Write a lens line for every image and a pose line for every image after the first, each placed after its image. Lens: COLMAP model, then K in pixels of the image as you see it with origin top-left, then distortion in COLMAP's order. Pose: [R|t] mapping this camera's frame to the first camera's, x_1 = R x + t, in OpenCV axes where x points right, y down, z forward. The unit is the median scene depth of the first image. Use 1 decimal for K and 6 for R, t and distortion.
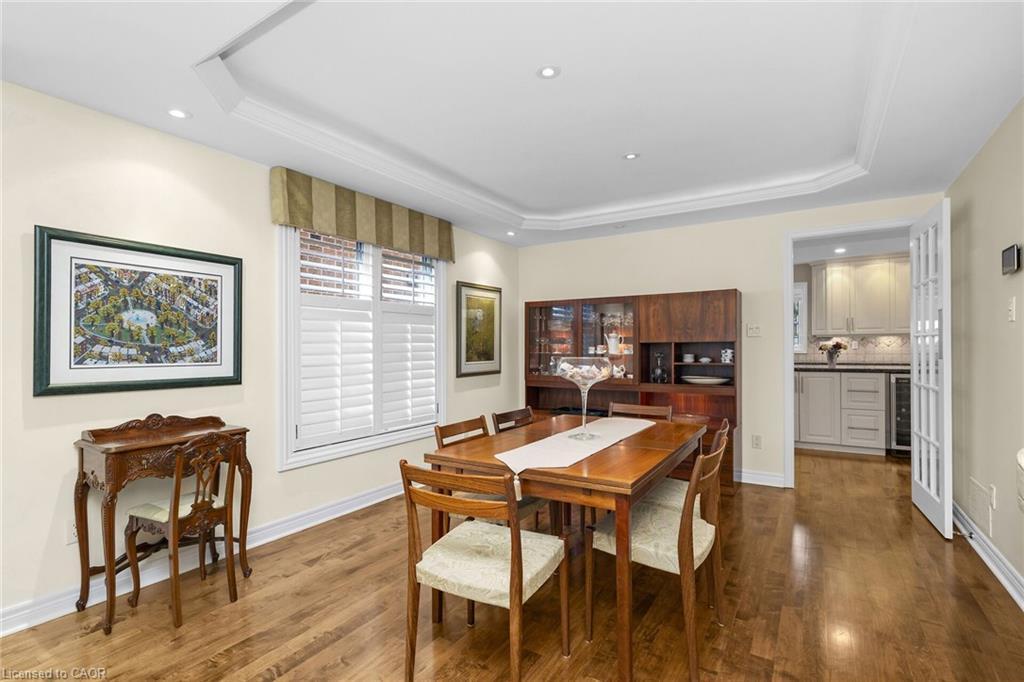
lens RADIAL K [[505.3, 0, 510.1], [0, 505.3, 345.6], [0, 0, 1]] dist [-0.000408, -0.000082]
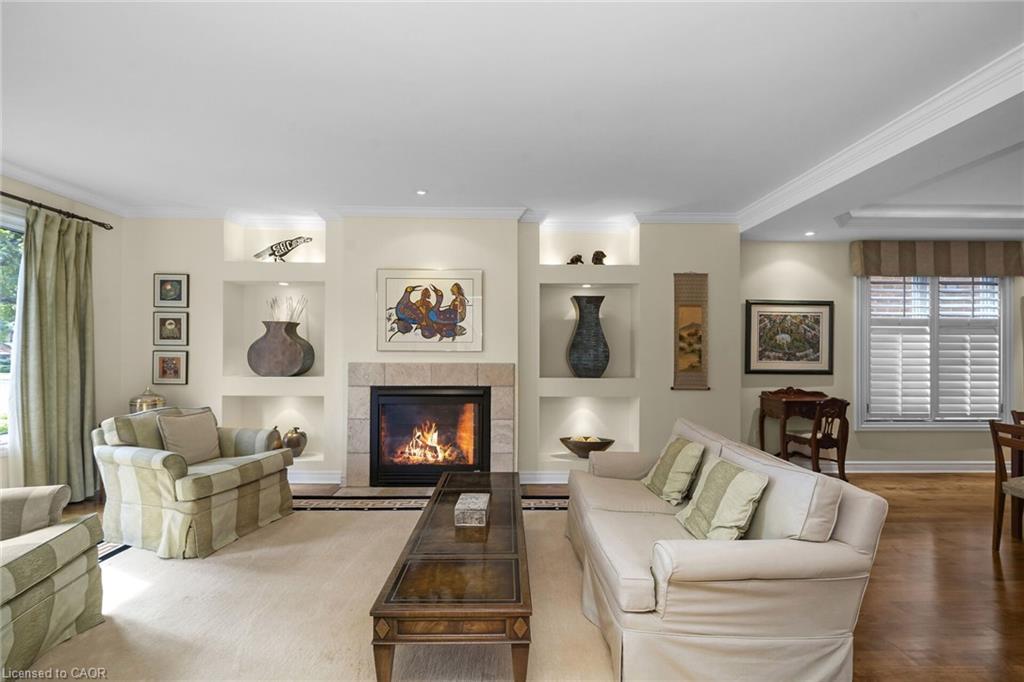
lens RADIAL K [[421.6, 0, 509.6], [0, 421.6, 349.0], [0, 0, 1]] dist [0.001269, 0.000175]
pose [[0.557149, 0.000514, -0.830412, 0.046103], [-0.004178, 0.999989, -0.002184, -0.002995], [0.830402, 0.004686, 0.557145, -0.748818]]
